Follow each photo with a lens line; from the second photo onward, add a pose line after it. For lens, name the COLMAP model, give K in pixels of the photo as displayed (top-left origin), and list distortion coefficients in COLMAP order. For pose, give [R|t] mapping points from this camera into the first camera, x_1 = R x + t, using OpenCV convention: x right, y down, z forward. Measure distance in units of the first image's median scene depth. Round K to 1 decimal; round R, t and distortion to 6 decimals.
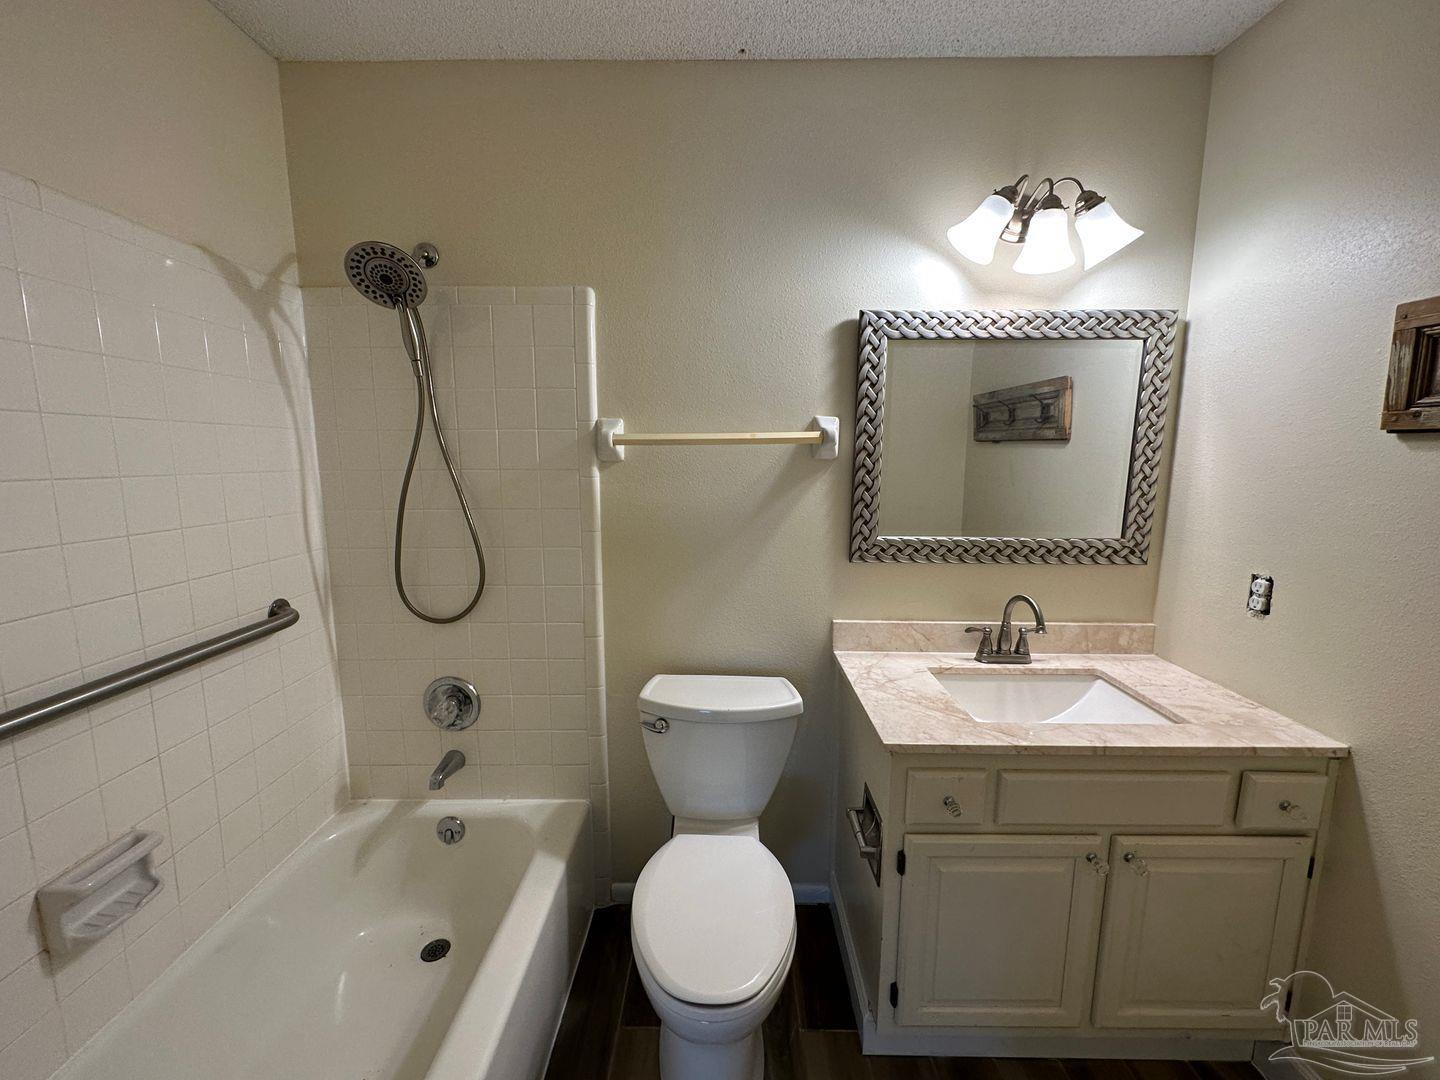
lens RADIAL K [[573.5, 0, 719.9], [0, 573.5, 538.0], [0, 0, 1]] dist [-0.002641, 0.000292]
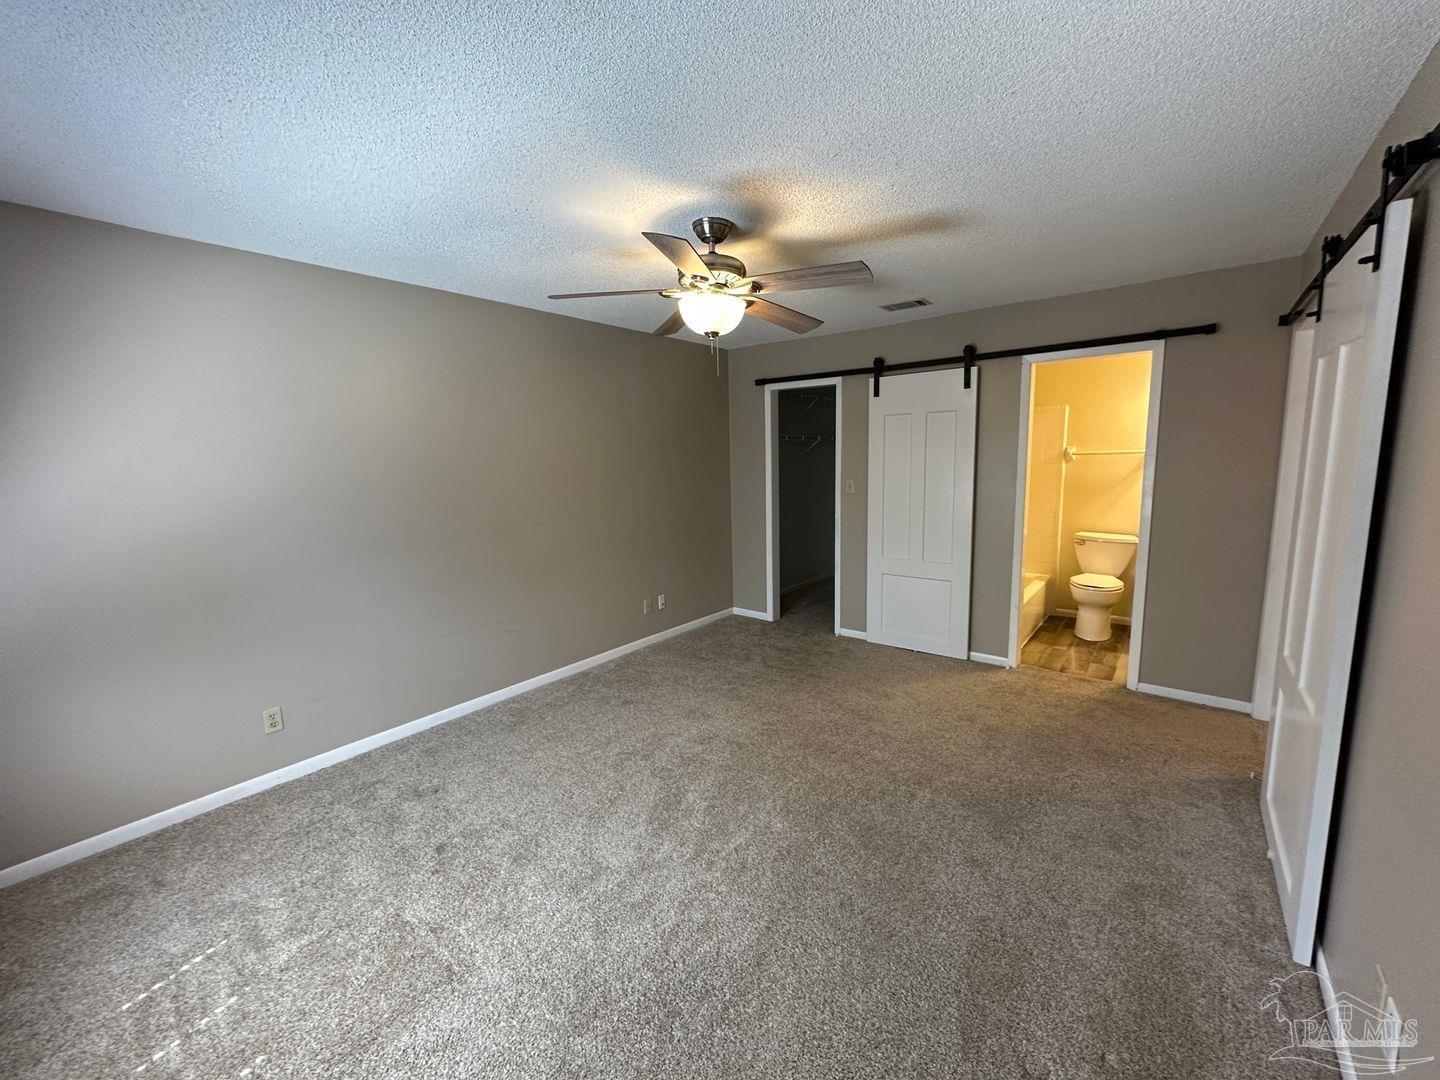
lens RADIAL K [[573.5, 0, 719.9], [0, 573.5, 538.0], [0, 0, 1]] dist [-0.002641, 0.000292]
pose [[0.787314, 0.068149, -0.612774, 0.248945], [-0.070126, 0.997321, 0.020816, 0.356818], [0.612551, 0.026582, 0.789984, -2.624319]]
